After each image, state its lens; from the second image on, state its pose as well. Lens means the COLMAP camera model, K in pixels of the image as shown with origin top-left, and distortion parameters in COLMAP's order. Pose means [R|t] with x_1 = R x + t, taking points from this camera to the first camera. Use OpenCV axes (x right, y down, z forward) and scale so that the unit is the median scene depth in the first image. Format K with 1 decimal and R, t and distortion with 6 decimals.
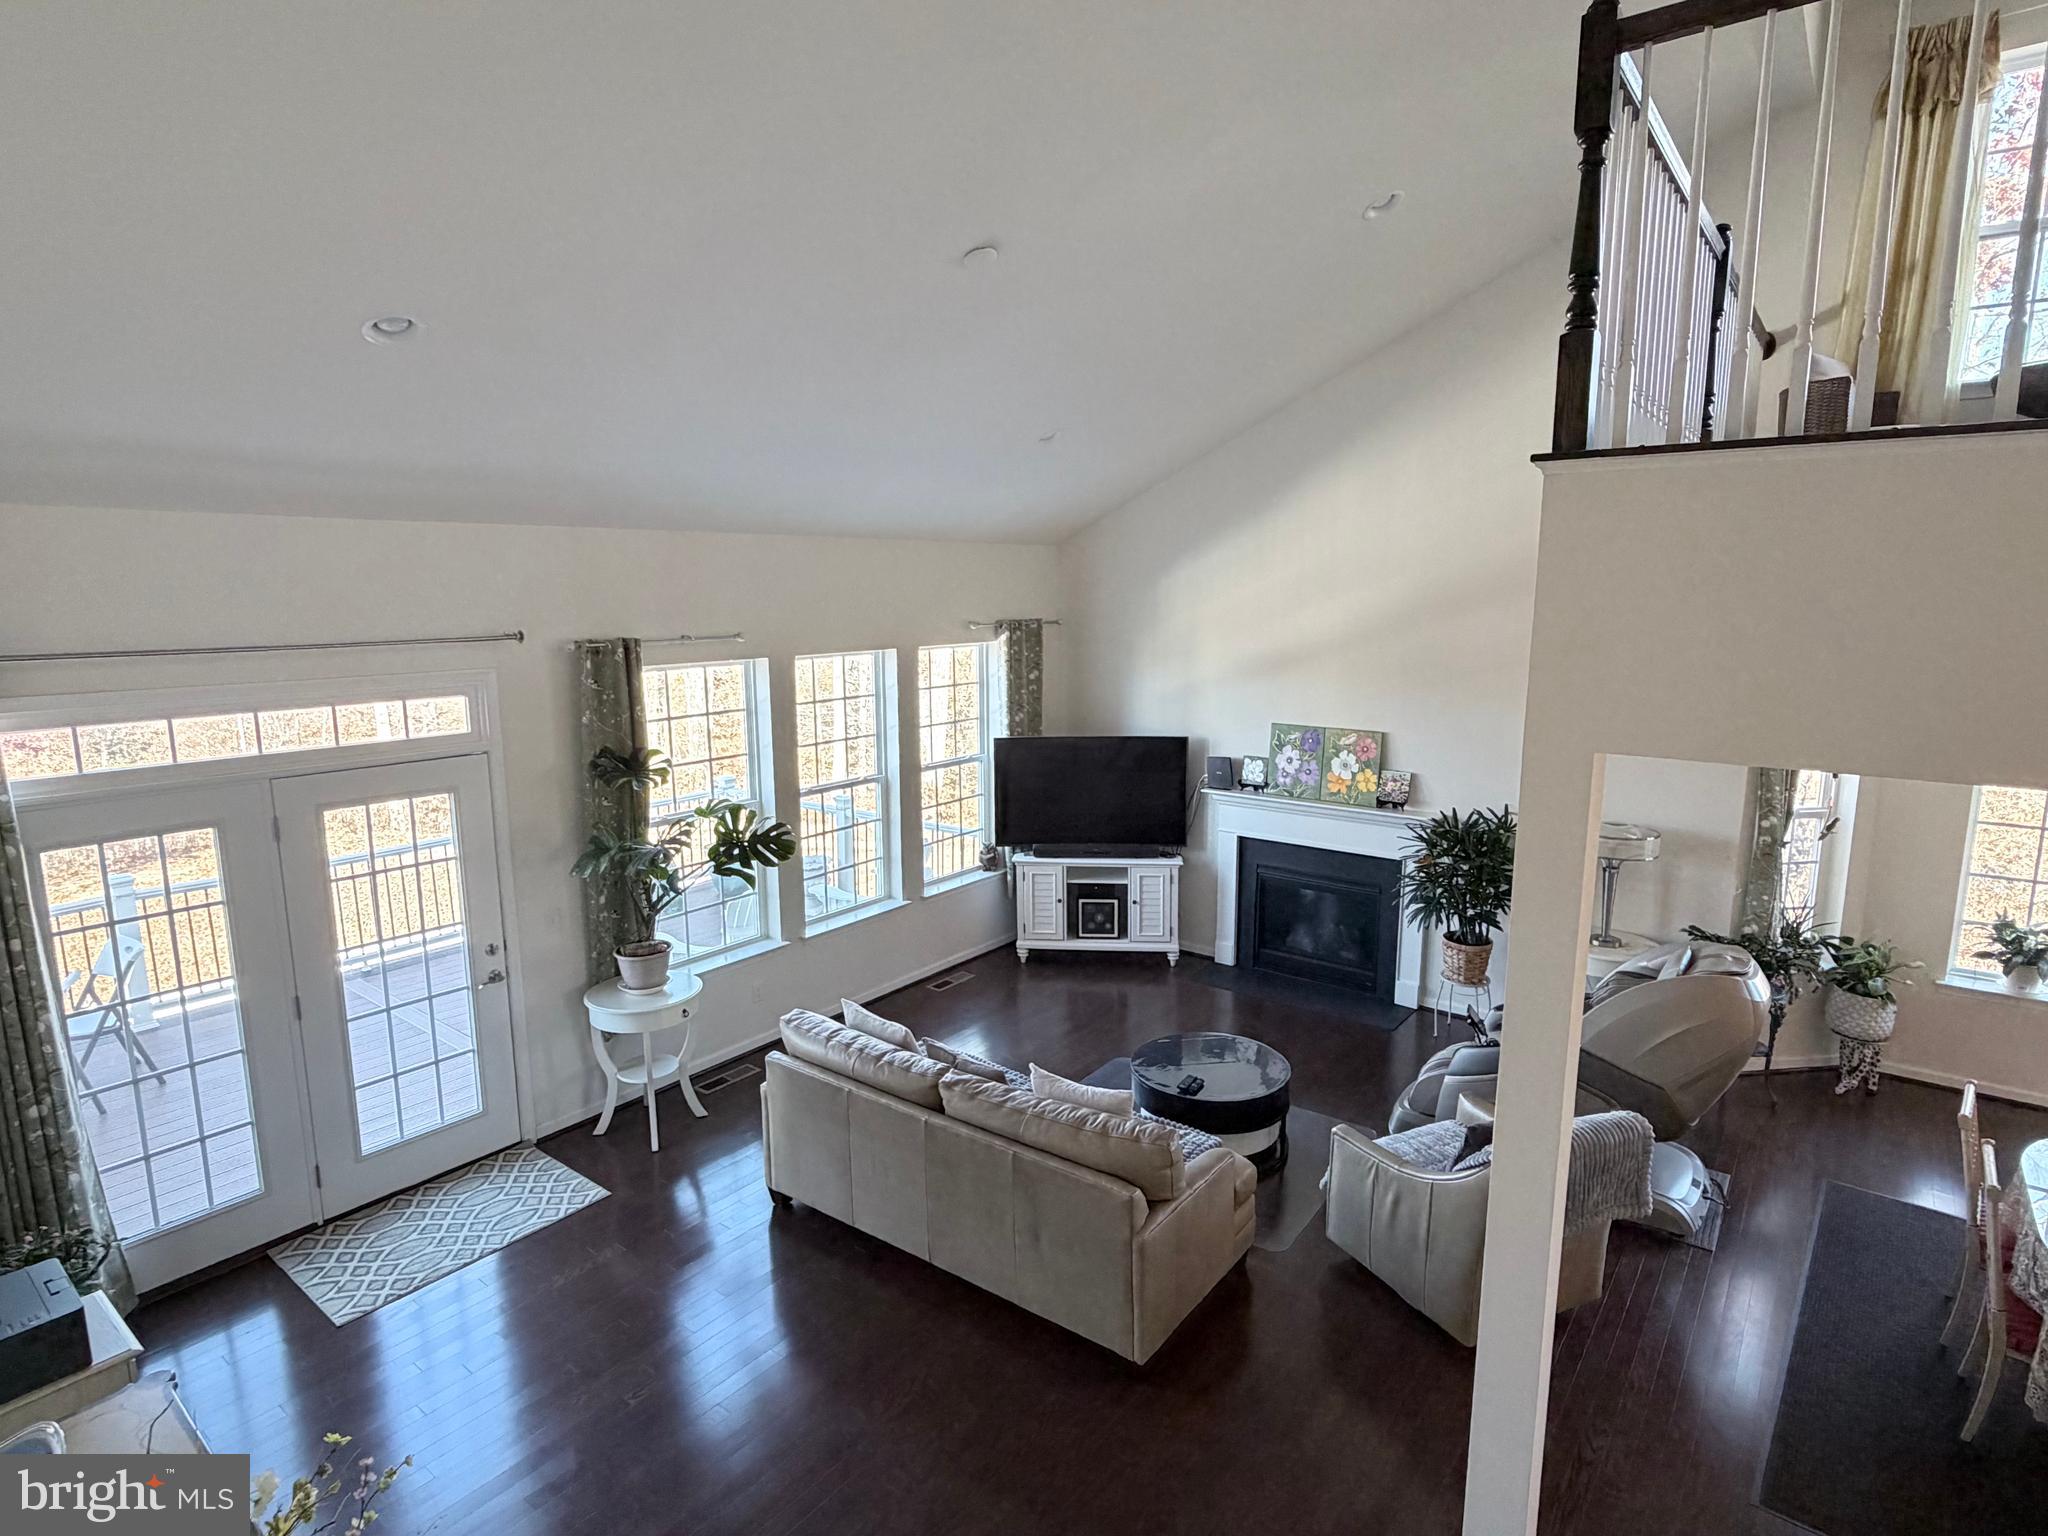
lens RADIAL K [[1089.1, 0, 1019.1], [0, 1089.1, 772.4], [0, 0, 1]] dist [-0.001647, 0.000351]
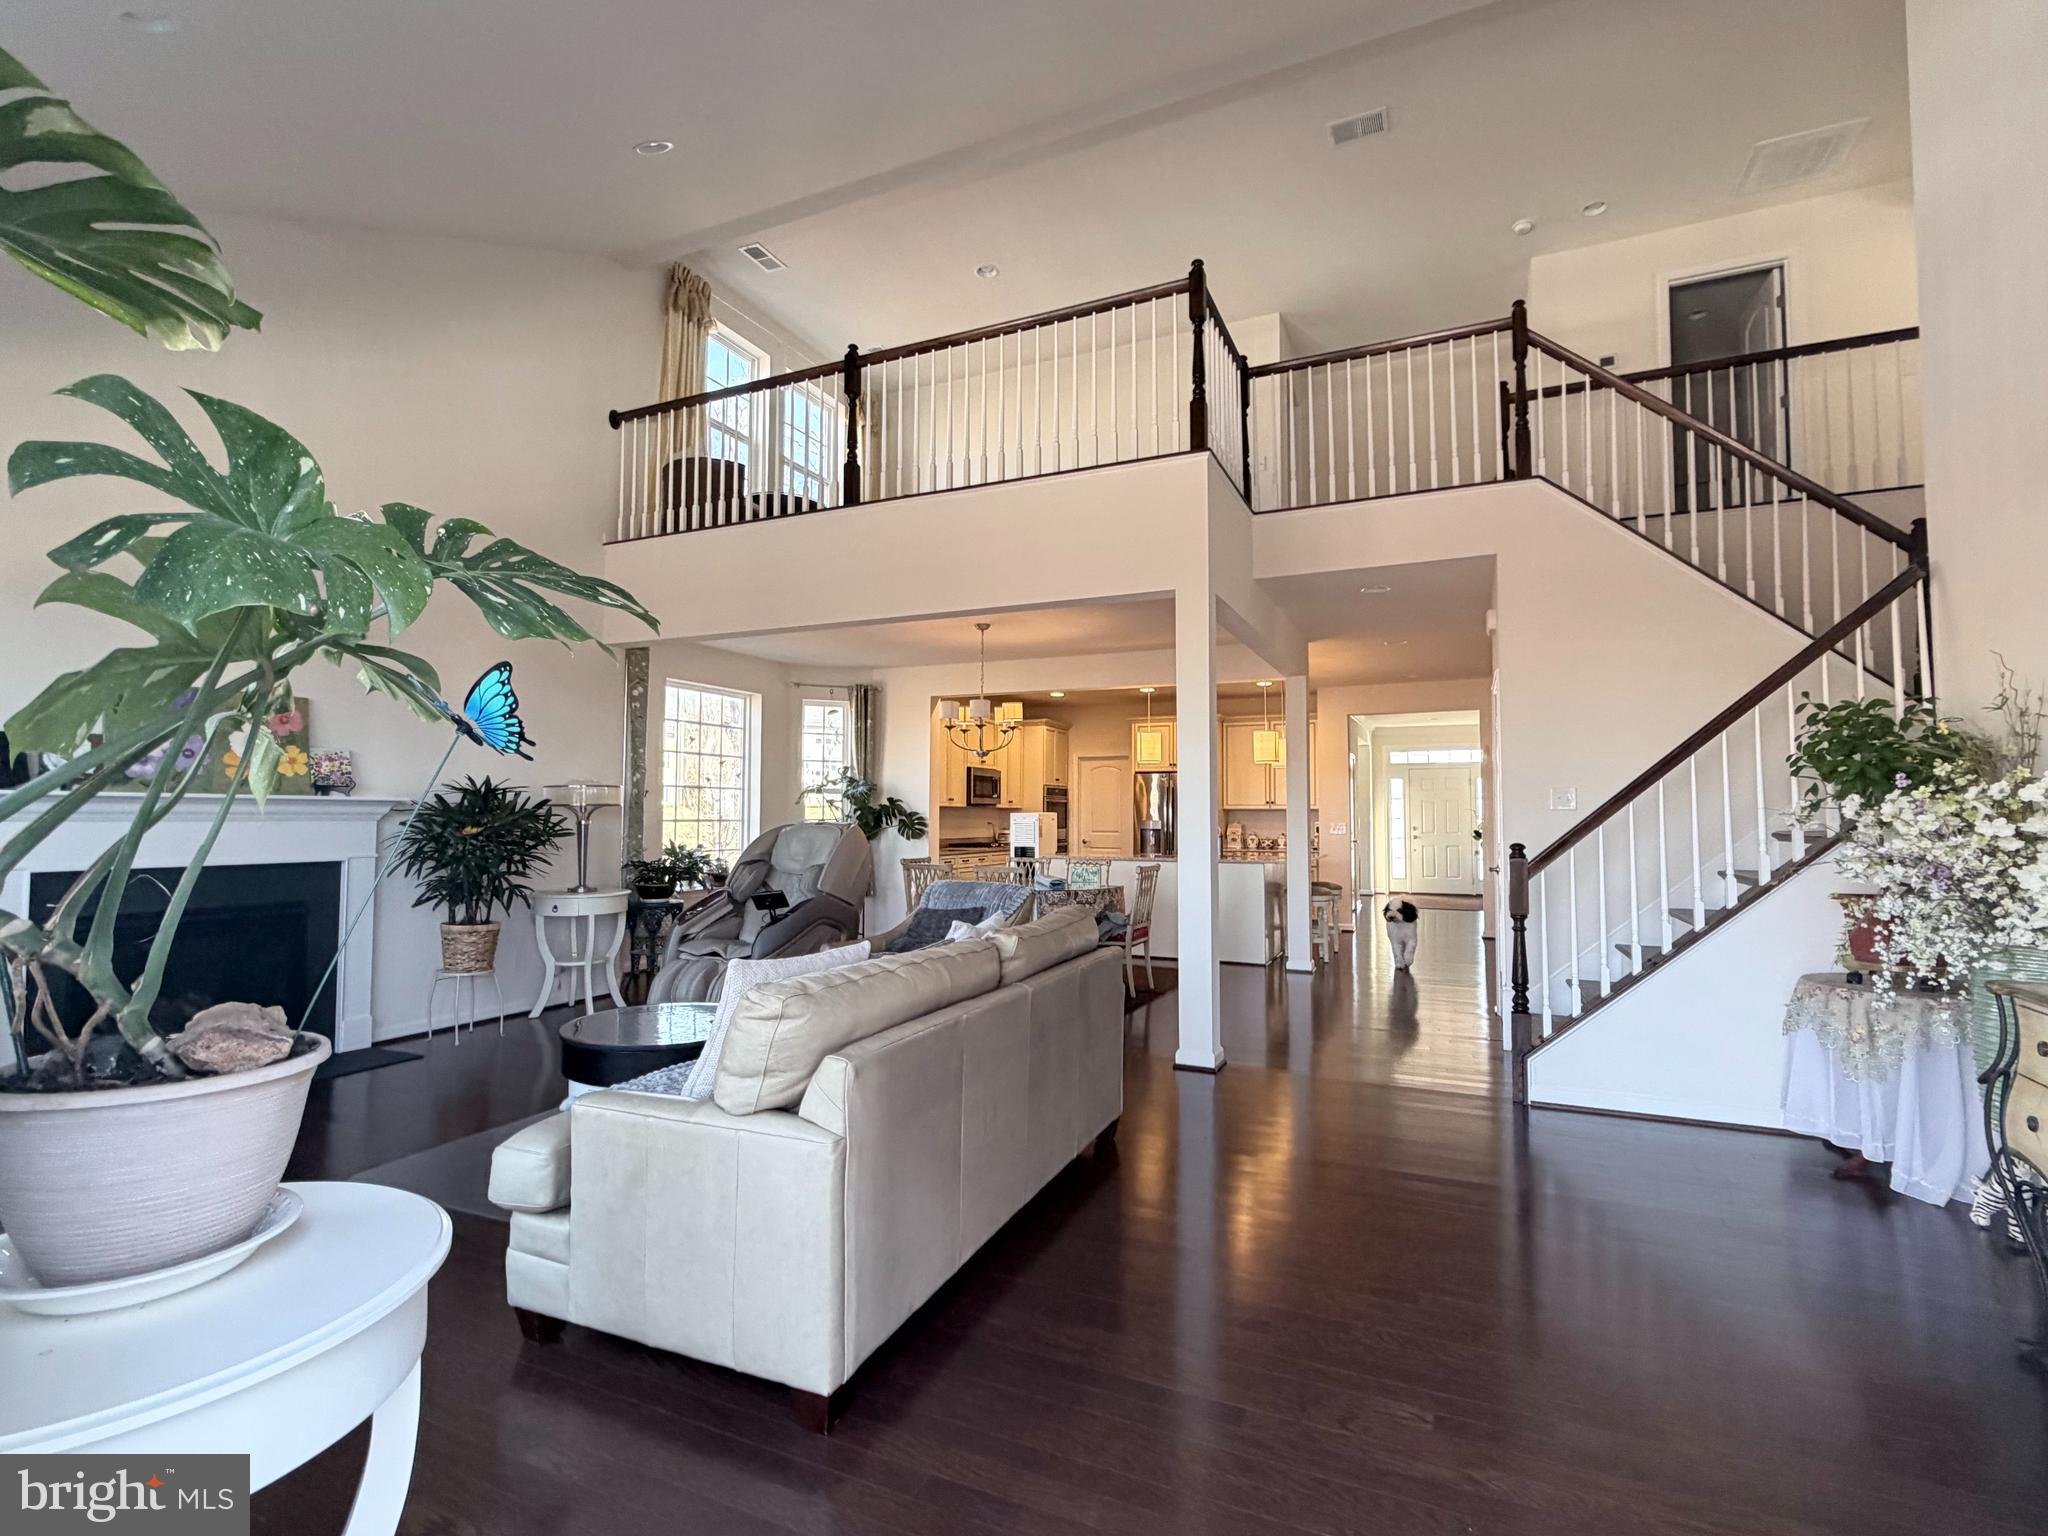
lens RADIAL K [[952.3, 0, 1030.1], [0, 952.3, 770.2], [0, 0, 1]] dist [0.000150, -0.000054]
pose [[-0.239096, 0.051805, 0.969613, -0.495614], [0.165172, 0.986192, -0.011961, 0.119697], [-0.956844, 0.157293, -0.244351, 0.769220]]
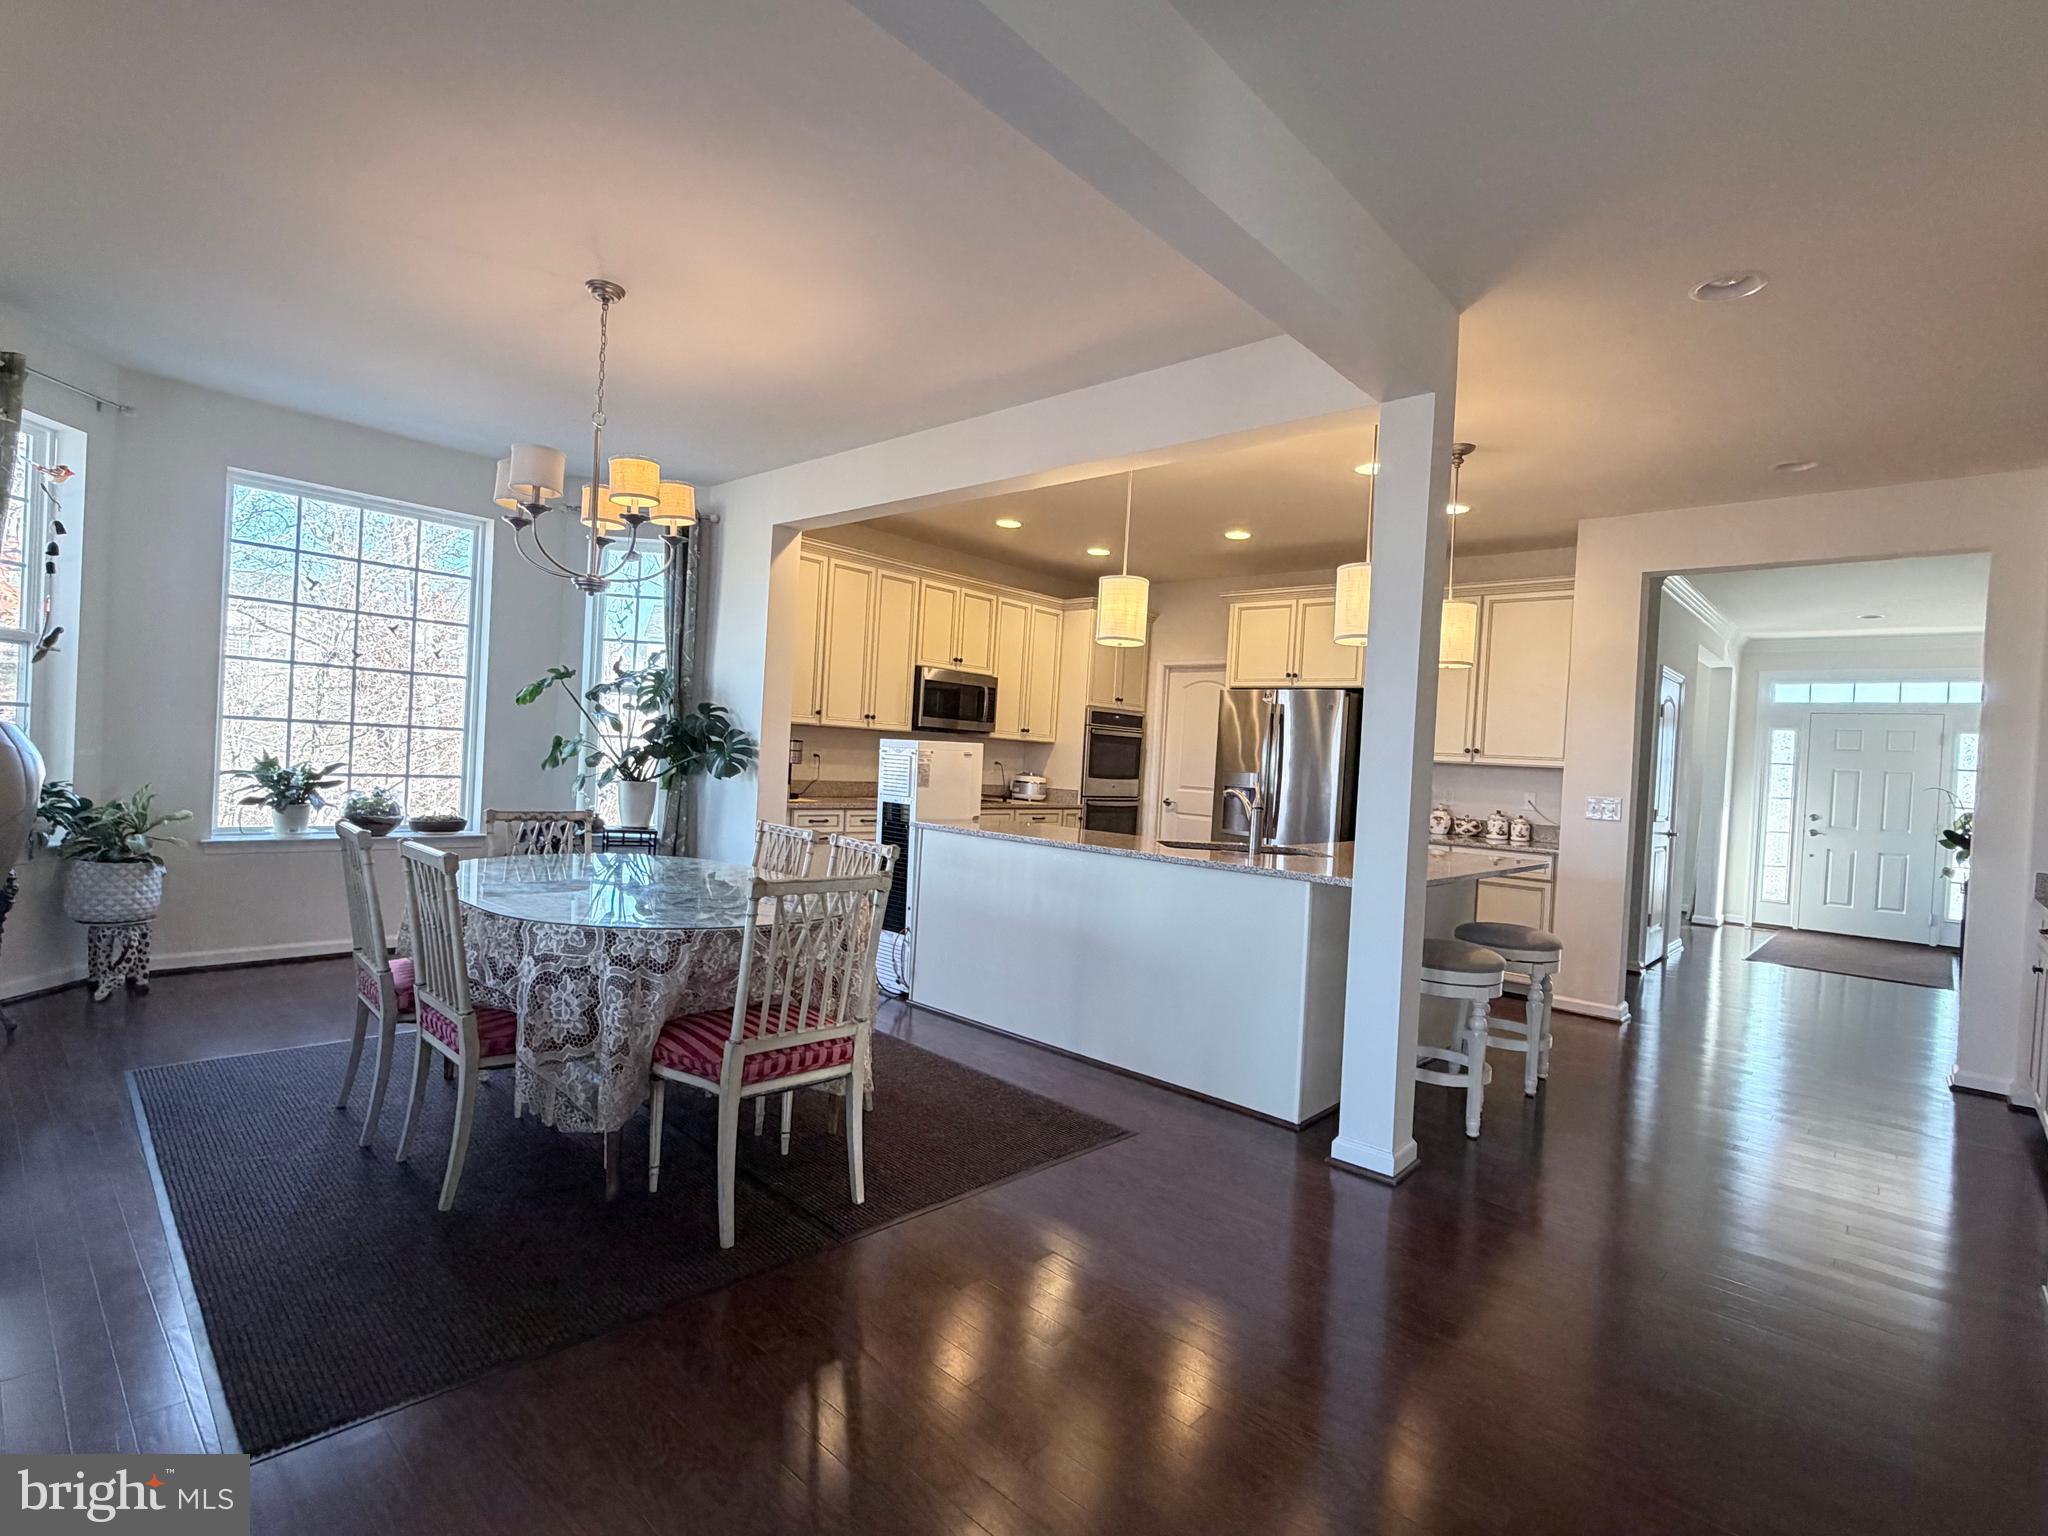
lens RADIAL K [[986.4, 0, 1024.0], [0, 986.4, 768.0], [0, 0, 1]] dist [0.000169, -0.000089]
pose [[0.070473, -0.003653, 0.997507, 0.118612], [0.114759, 0.993383, -0.004470, 0.201242], [-0.990890, 0.114788, 0.070426, 0.291174]]
